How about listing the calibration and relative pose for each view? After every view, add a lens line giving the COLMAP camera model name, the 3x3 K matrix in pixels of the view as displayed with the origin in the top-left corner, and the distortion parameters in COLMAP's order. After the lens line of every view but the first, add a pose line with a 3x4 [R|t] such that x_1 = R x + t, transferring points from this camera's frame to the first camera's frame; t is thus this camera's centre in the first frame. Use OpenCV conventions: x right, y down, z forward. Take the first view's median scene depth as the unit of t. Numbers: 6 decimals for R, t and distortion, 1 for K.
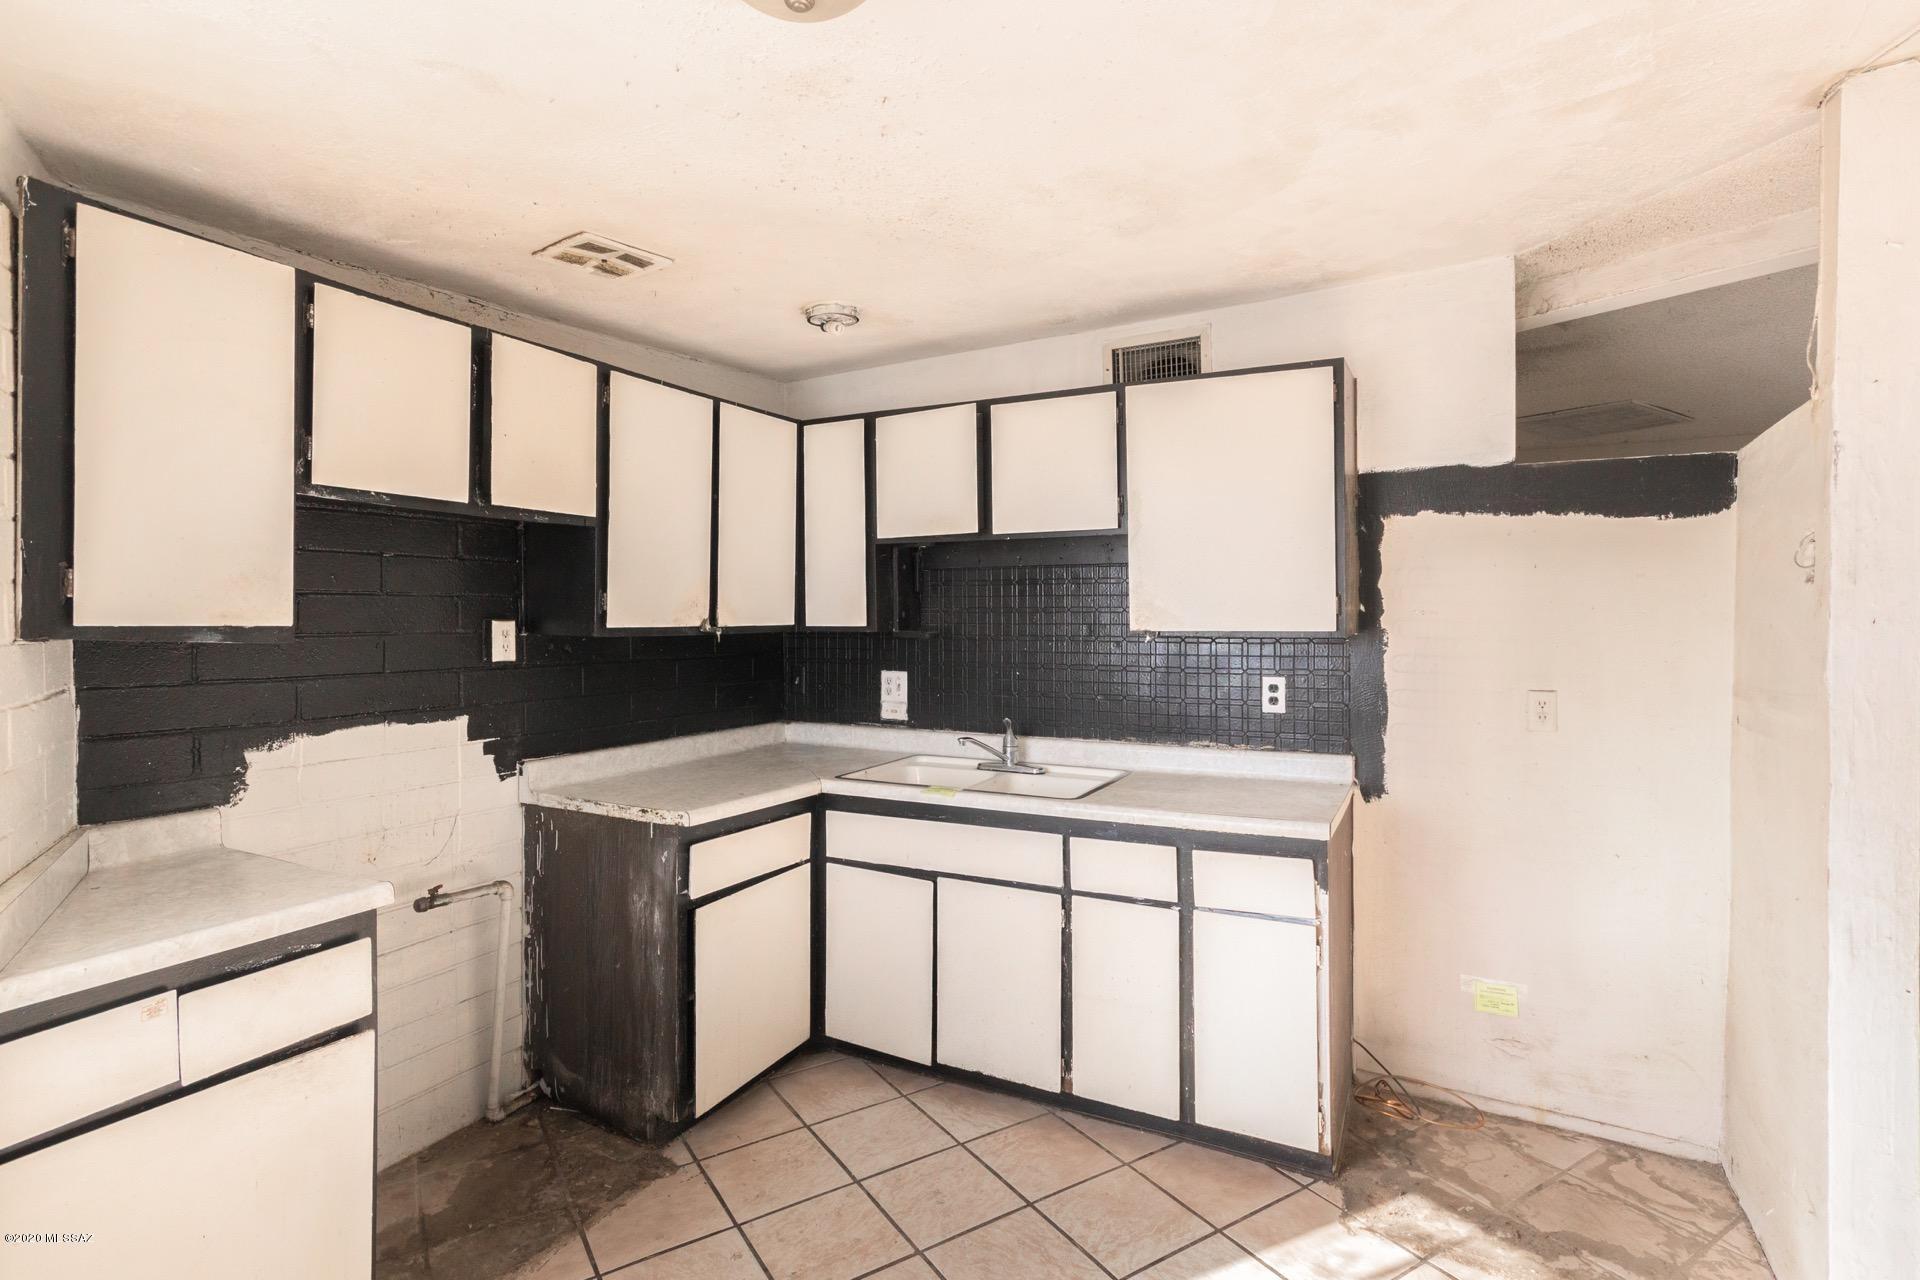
lens RADIAL K [[923.4, 0, 956.1], [0, 923.4, 620.7], [0, 0, 1]] dist [0.004451, 0.002136]
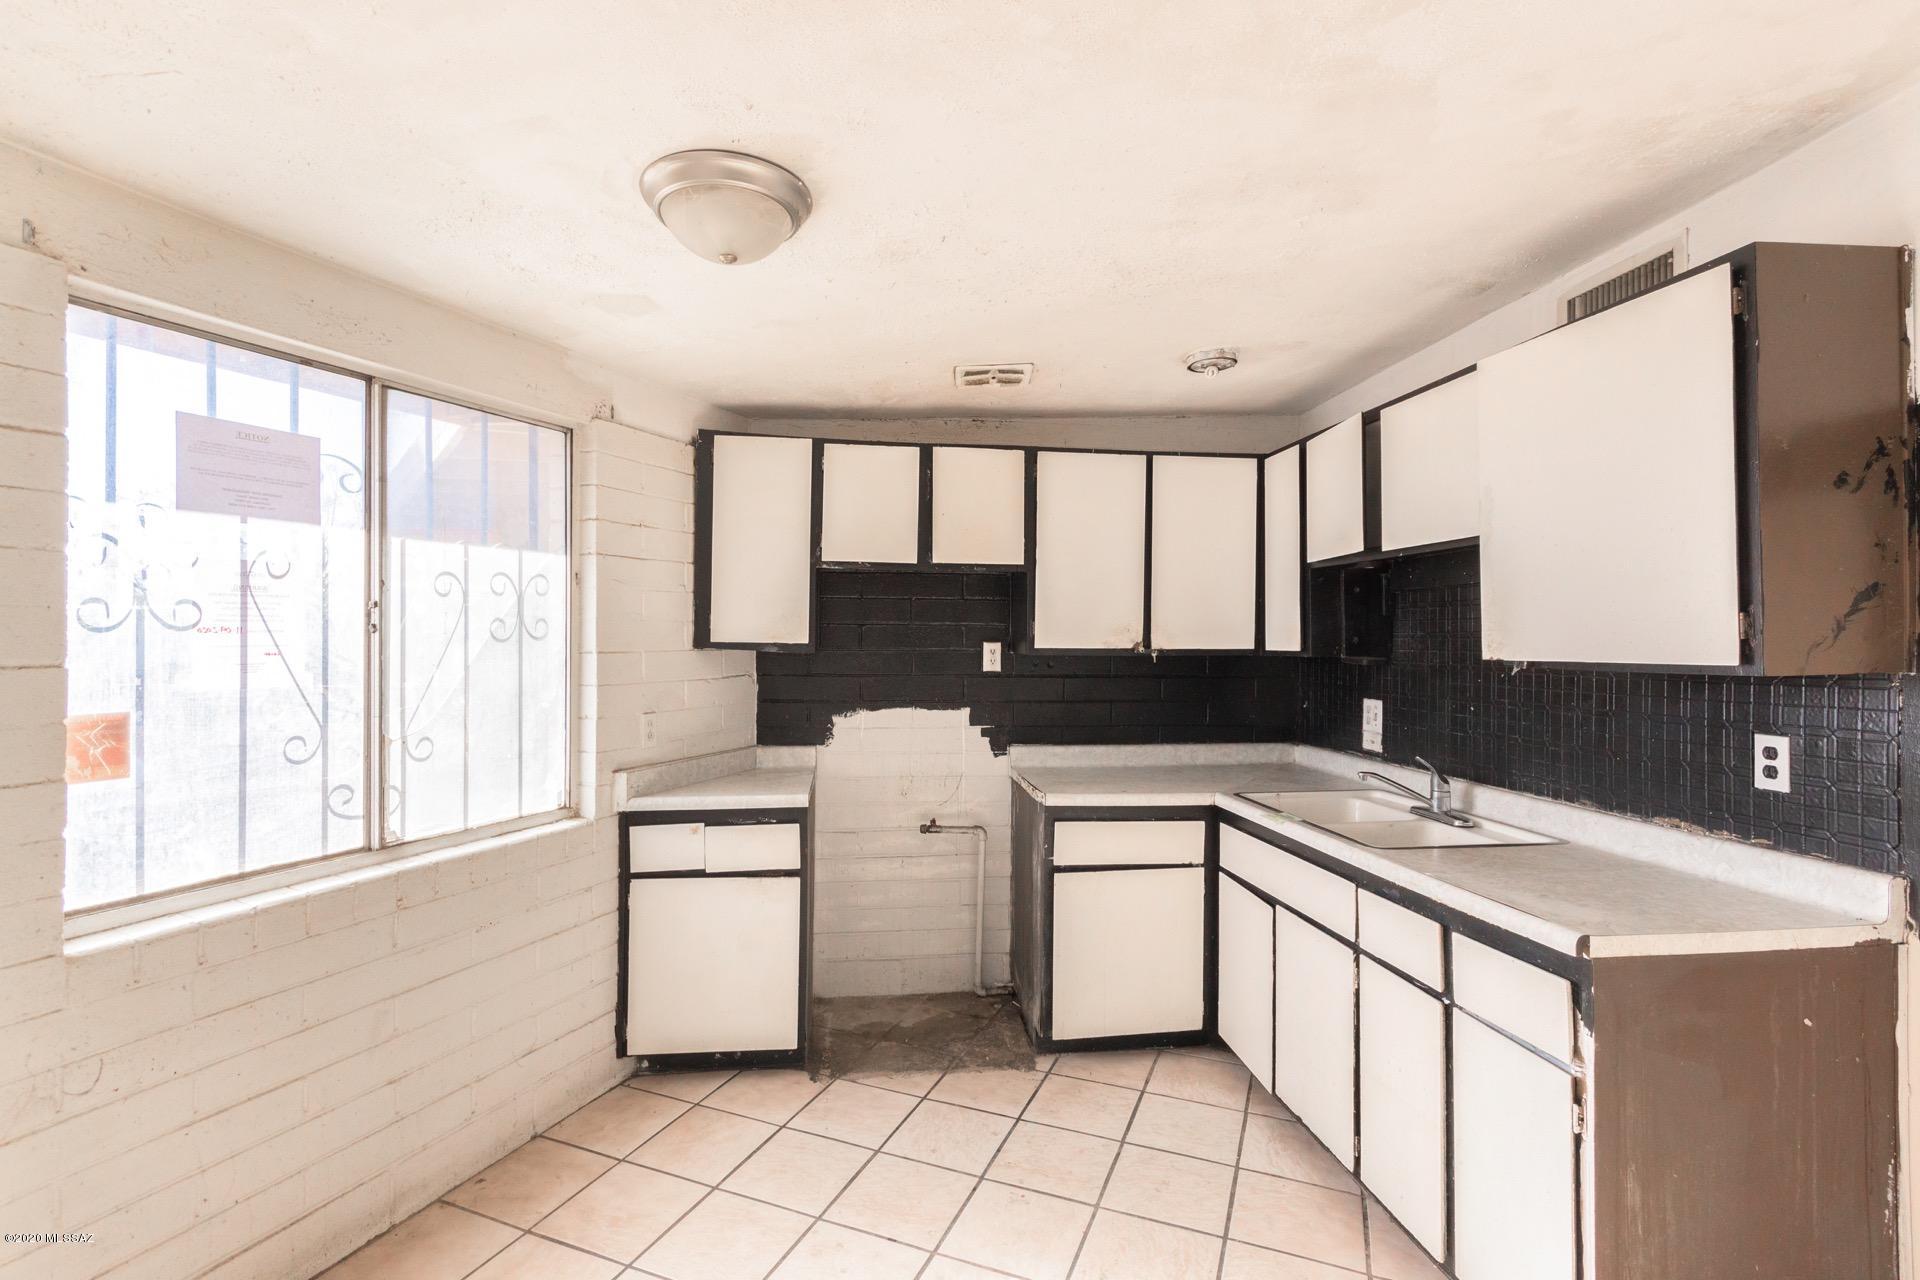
lens RADIAL K [[874.1, 0, 959.0], [0, 874.1, 641.8], [0, 0, 1]] dist [0.001557, 0.000507]
pose [[0.587888, 0.005640, -0.808923, 0.563776], [-0.010143, 0.999948, -0.000400, 0.000218], [0.808879, 0.008440, 0.587915, 0.184165]]
